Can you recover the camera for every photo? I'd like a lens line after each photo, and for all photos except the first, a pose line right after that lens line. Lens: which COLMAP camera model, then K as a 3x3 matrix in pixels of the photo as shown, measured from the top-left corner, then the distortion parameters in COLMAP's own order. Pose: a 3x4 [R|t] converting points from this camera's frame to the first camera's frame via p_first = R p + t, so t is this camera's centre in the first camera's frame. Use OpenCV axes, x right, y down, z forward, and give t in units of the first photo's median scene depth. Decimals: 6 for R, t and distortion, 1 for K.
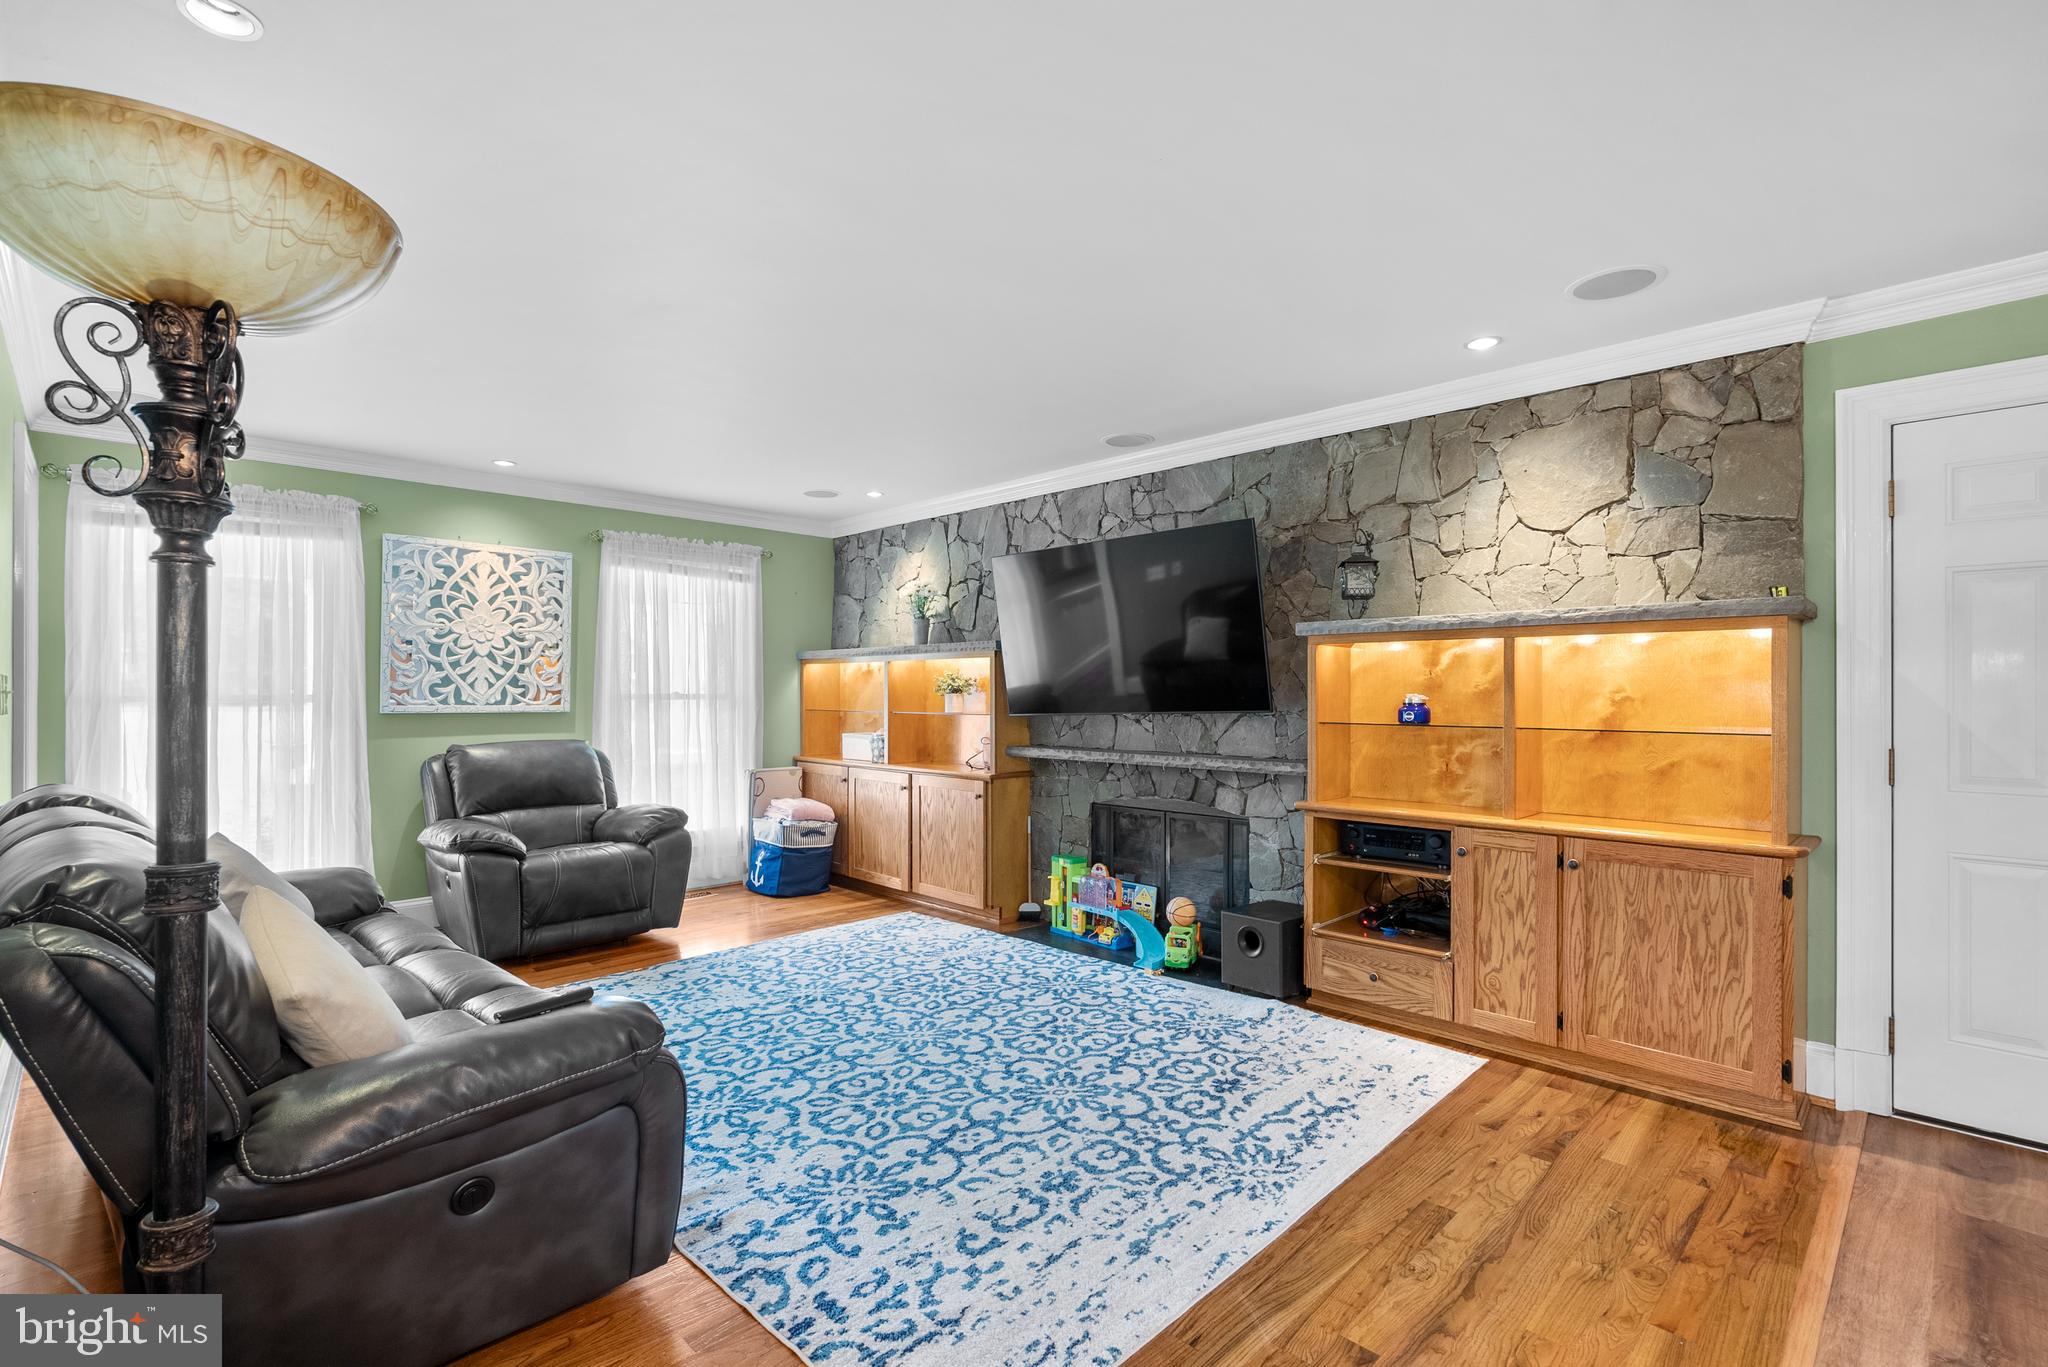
lens RADIAL K [[933.1, 0, 1024.5], [0, 933.1, 691.3], [0, 0, 1]] dist [-0.007590, 0.004155]
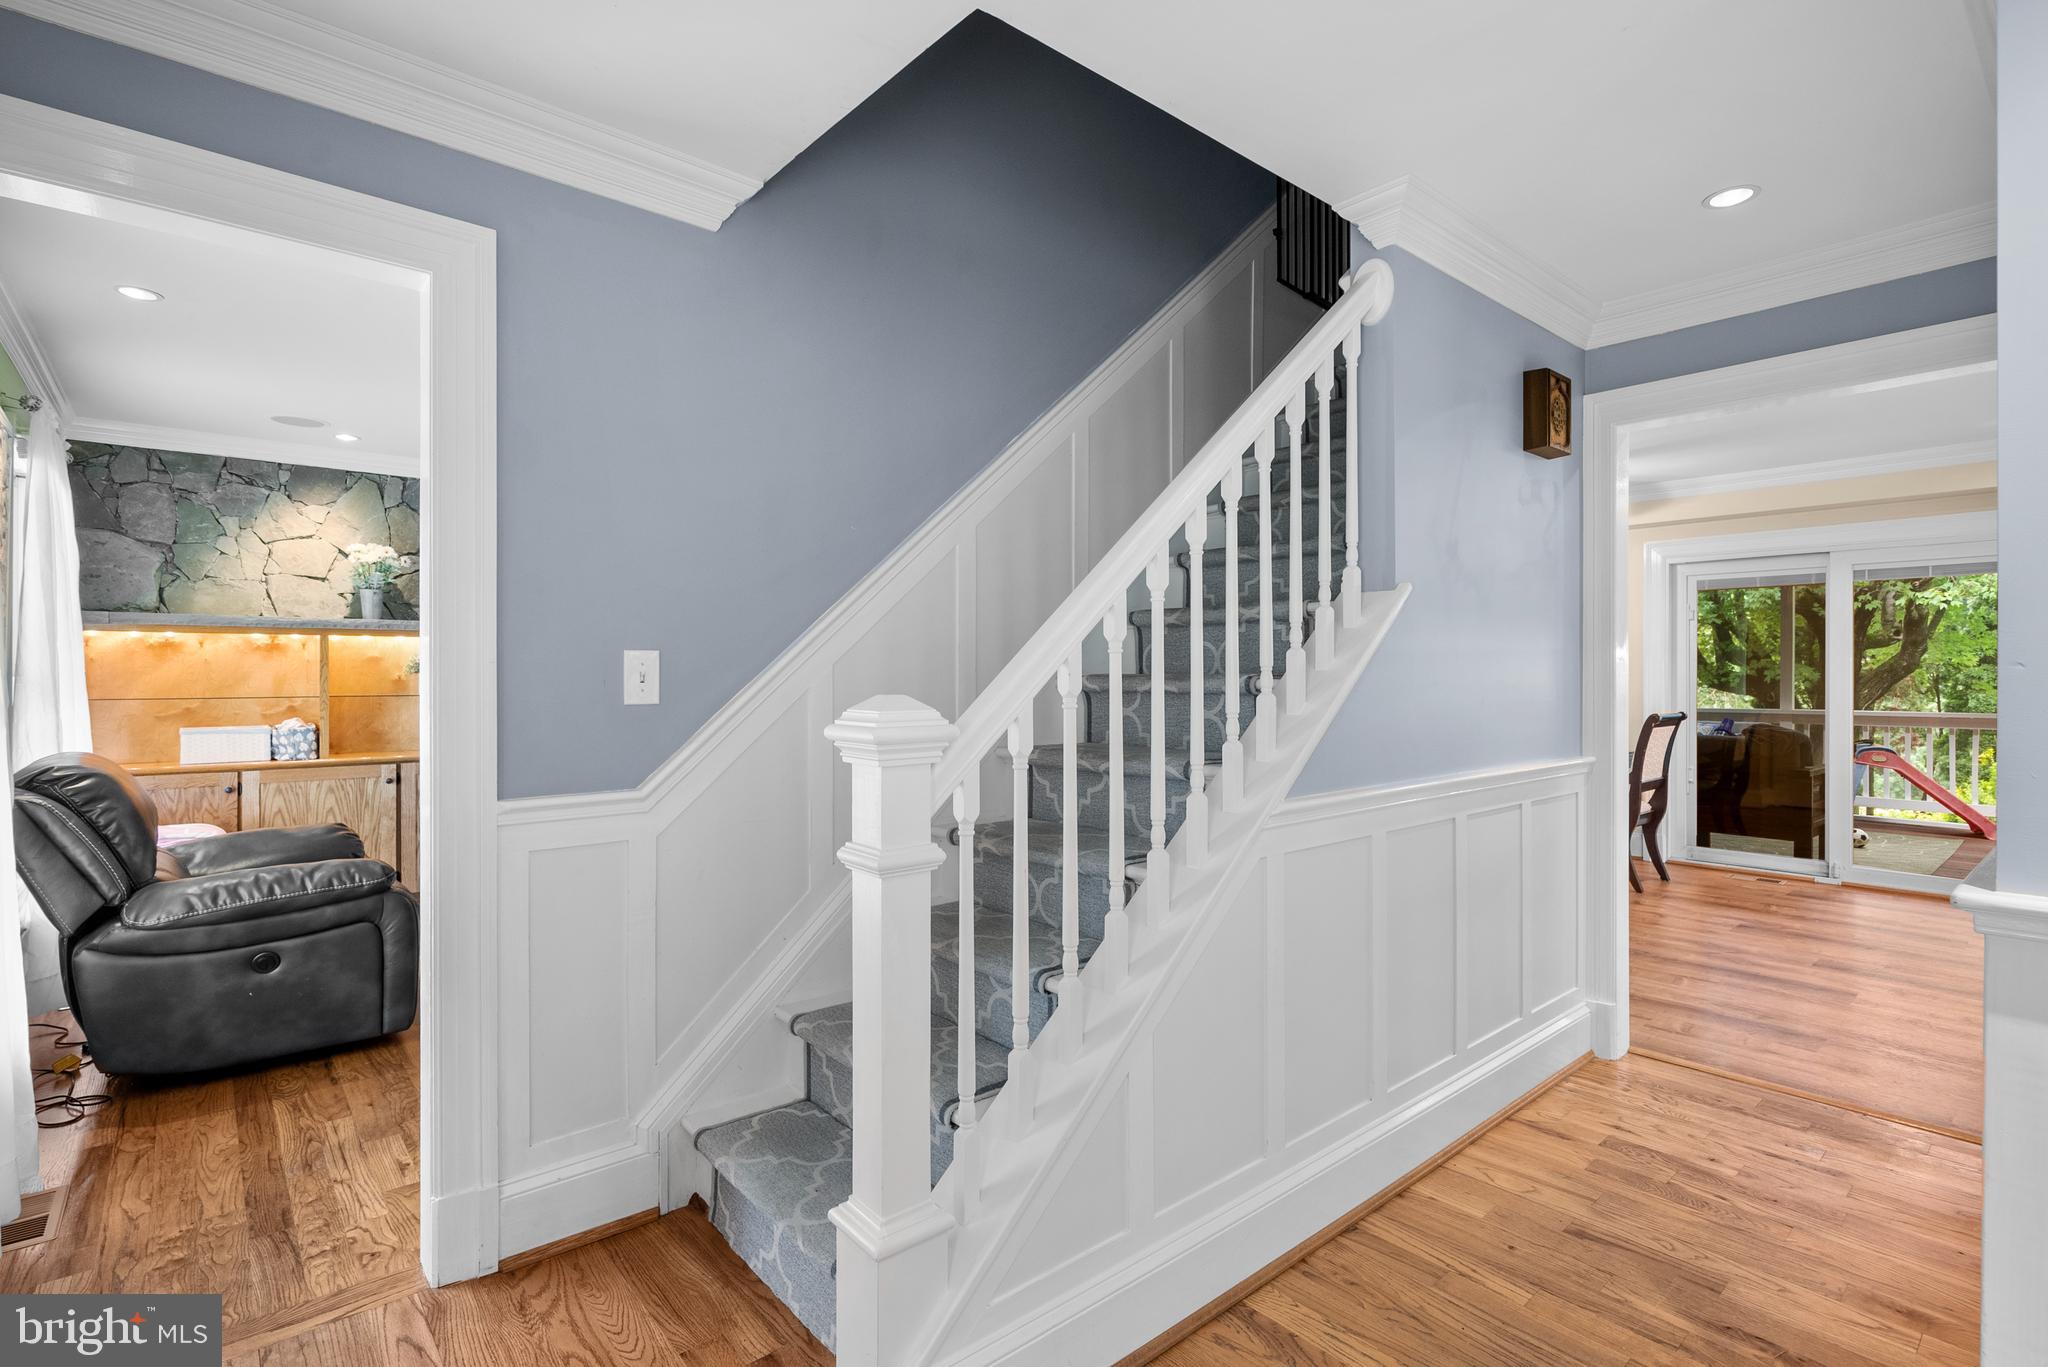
lens RADIAL K [[933.1, 0, 1009.9], [0, 933.1, 674.1], [0, 0, 1]] dist [-0.007590, 0.004155]
pose [[0.083085, 0.000566, 0.996542, -1.717051], [0.002610, 0.999996, -0.000786, 0.007827], [-0.996539, 0.002667, 0.083084, 0.607999]]
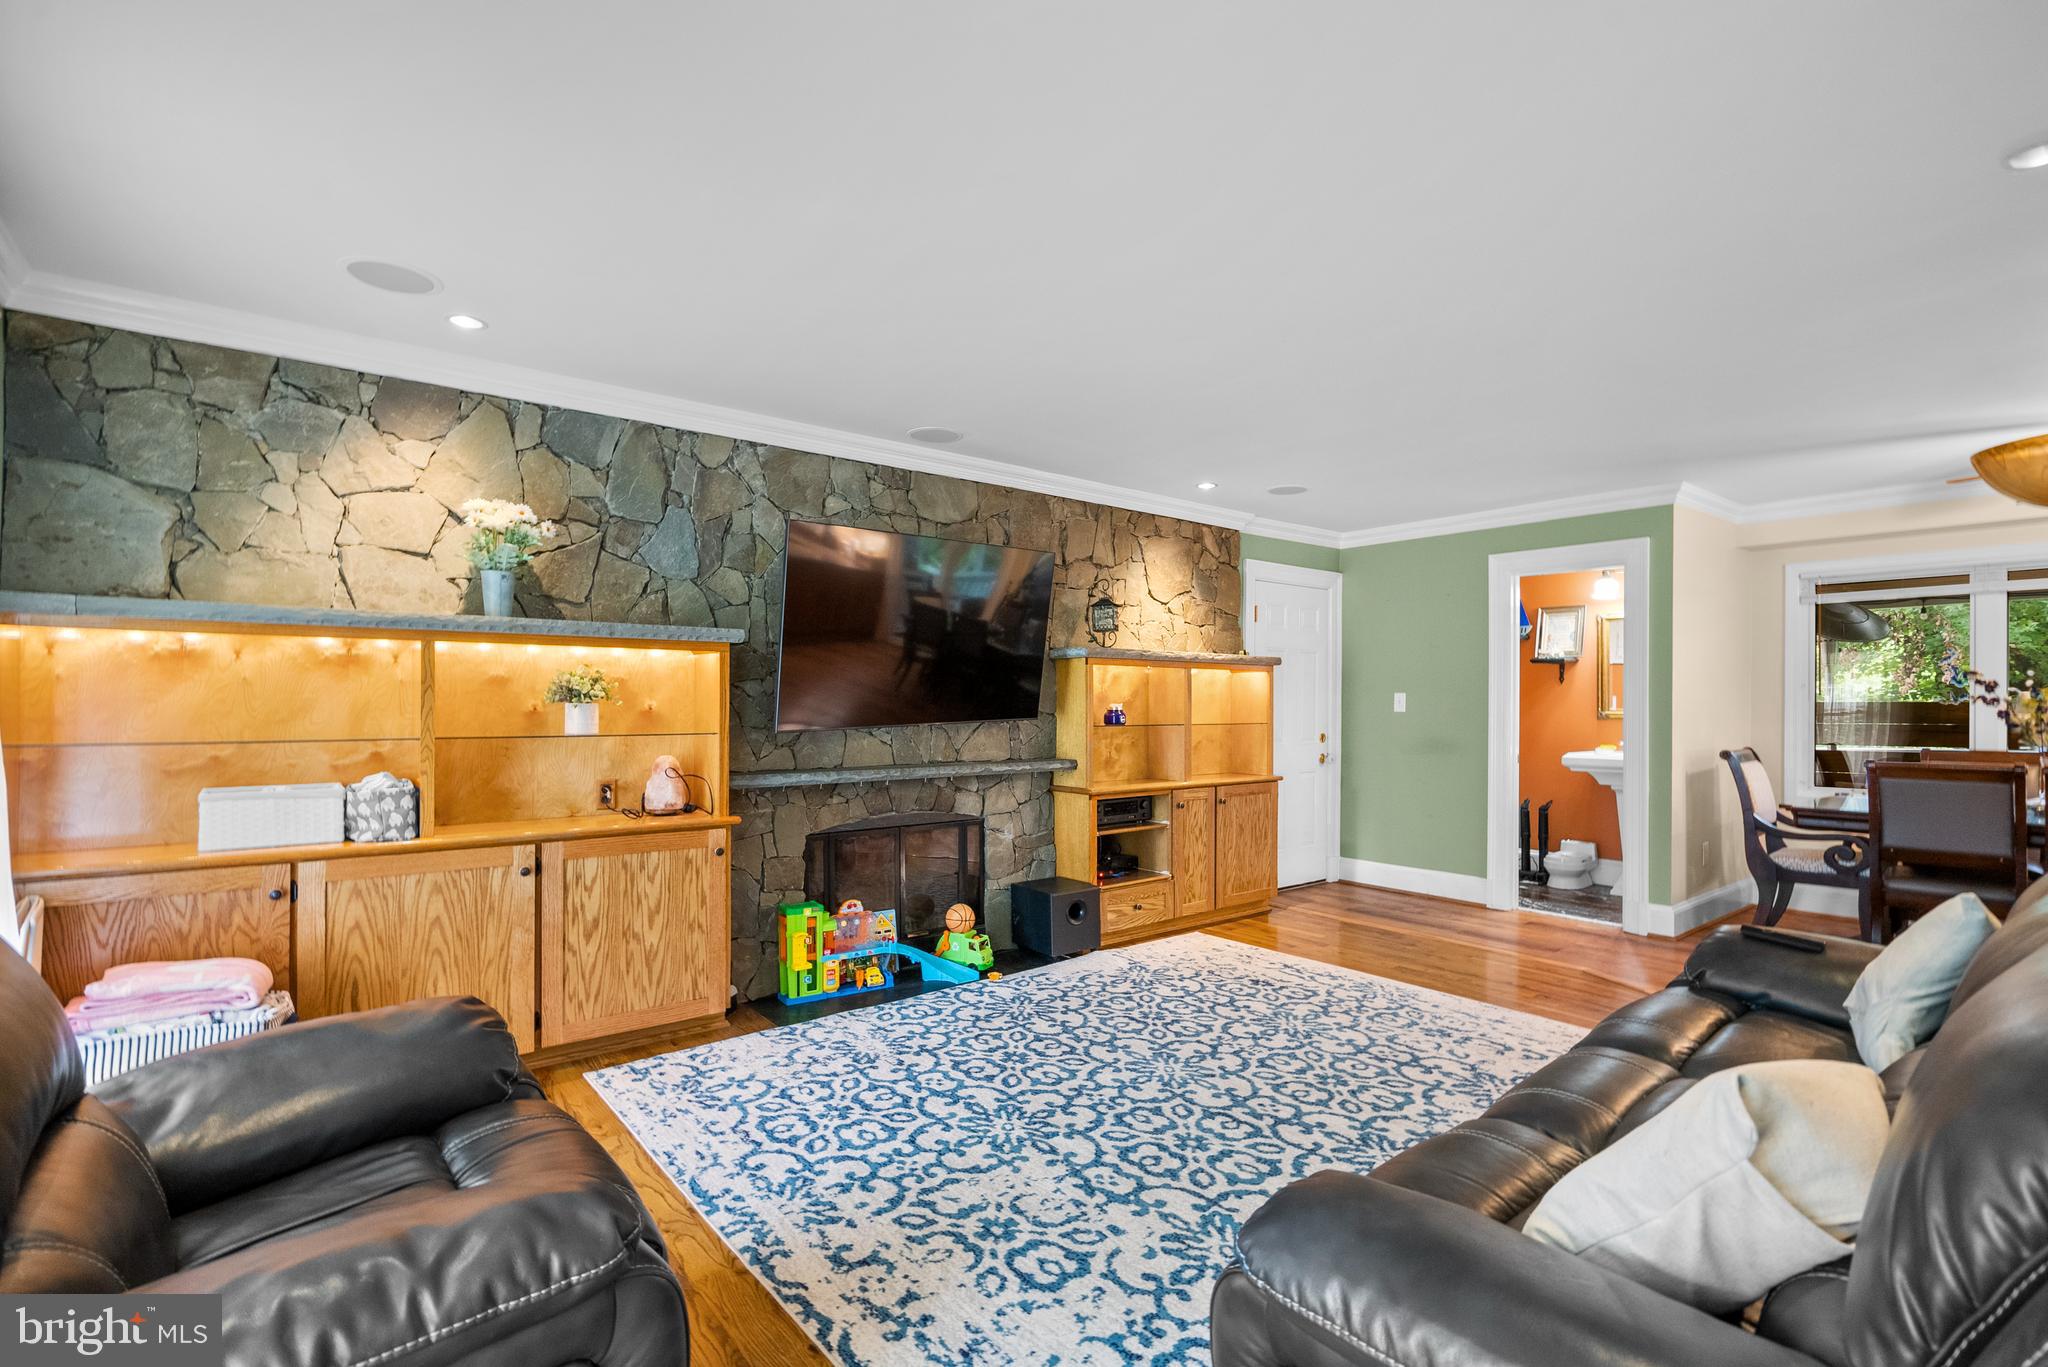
lens RADIAL K [[933.1, 0, 1030.9], [0, 933.1, 697.3], [0, 0, 1]] dist [-0.007590, 0.004155]
pose [[0.118731, 0.004497, 0.992916, -1.164559], [-0.002595, 0.999988, -0.004219, 0.000438], [-0.992923, -0.002076, 0.118741, 1.127948]]
